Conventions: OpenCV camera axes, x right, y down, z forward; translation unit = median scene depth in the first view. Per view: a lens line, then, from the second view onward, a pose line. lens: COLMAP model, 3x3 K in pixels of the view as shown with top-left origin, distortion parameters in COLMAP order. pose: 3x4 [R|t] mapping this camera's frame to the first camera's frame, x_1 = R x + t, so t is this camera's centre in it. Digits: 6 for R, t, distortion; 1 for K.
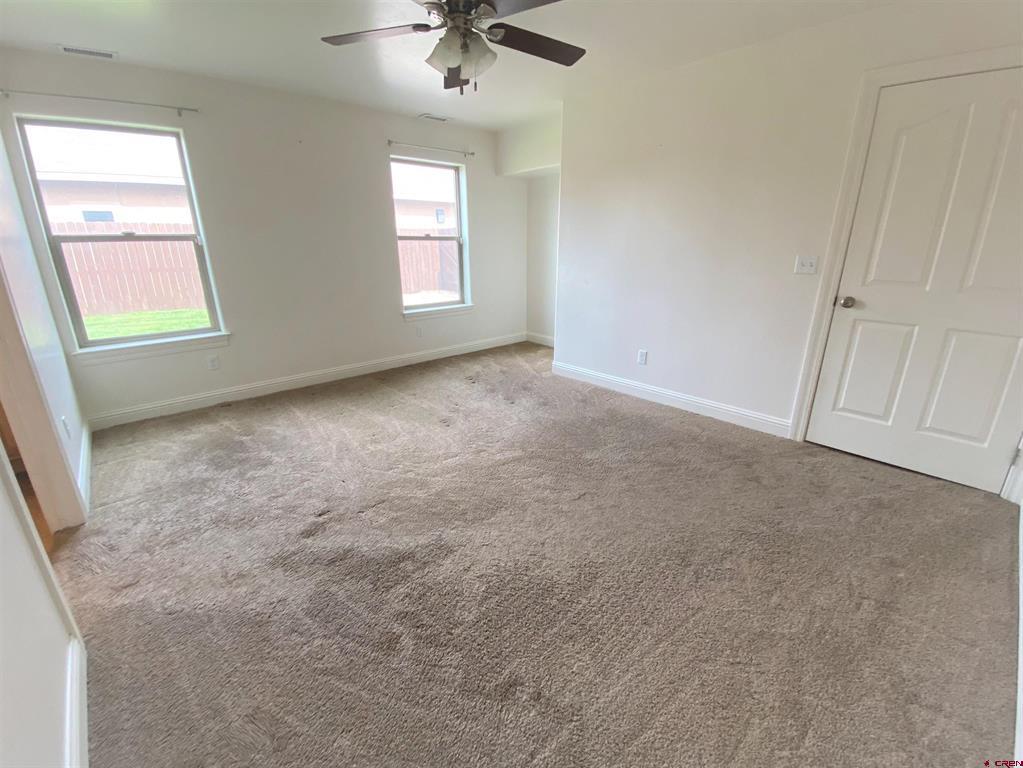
lens RADIAL K [[438.8, 0, 510.3], [0, 438.8, 380.0], [0, 0, 1]] dist [0.065577, -0.041558]
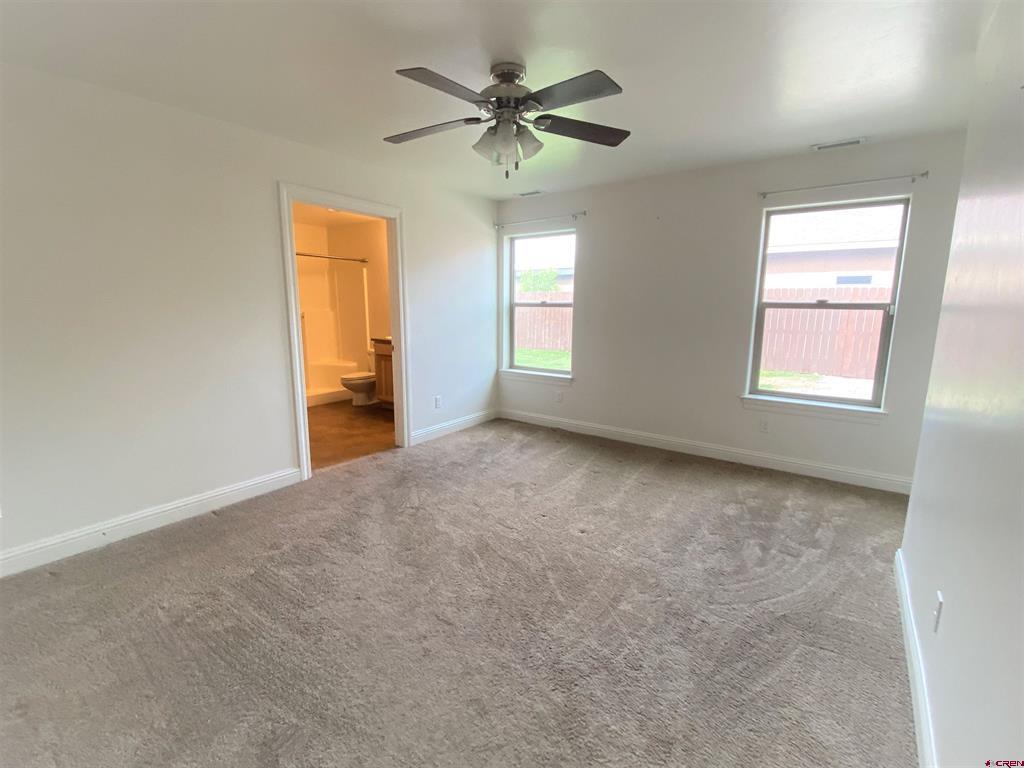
lens RADIAL K [[471.6, 0, 514.3], [0, 471.6, 382.1], [0, 0, 1]] dist [-0.001627, -0.000338]
pose [[0.198431, 0.168636, -0.965498, 0.519928], [-0.307790, 0.945975, 0.101968, -0.147752], [0.930532, 0.276937, 0.239615, 0.447789]]
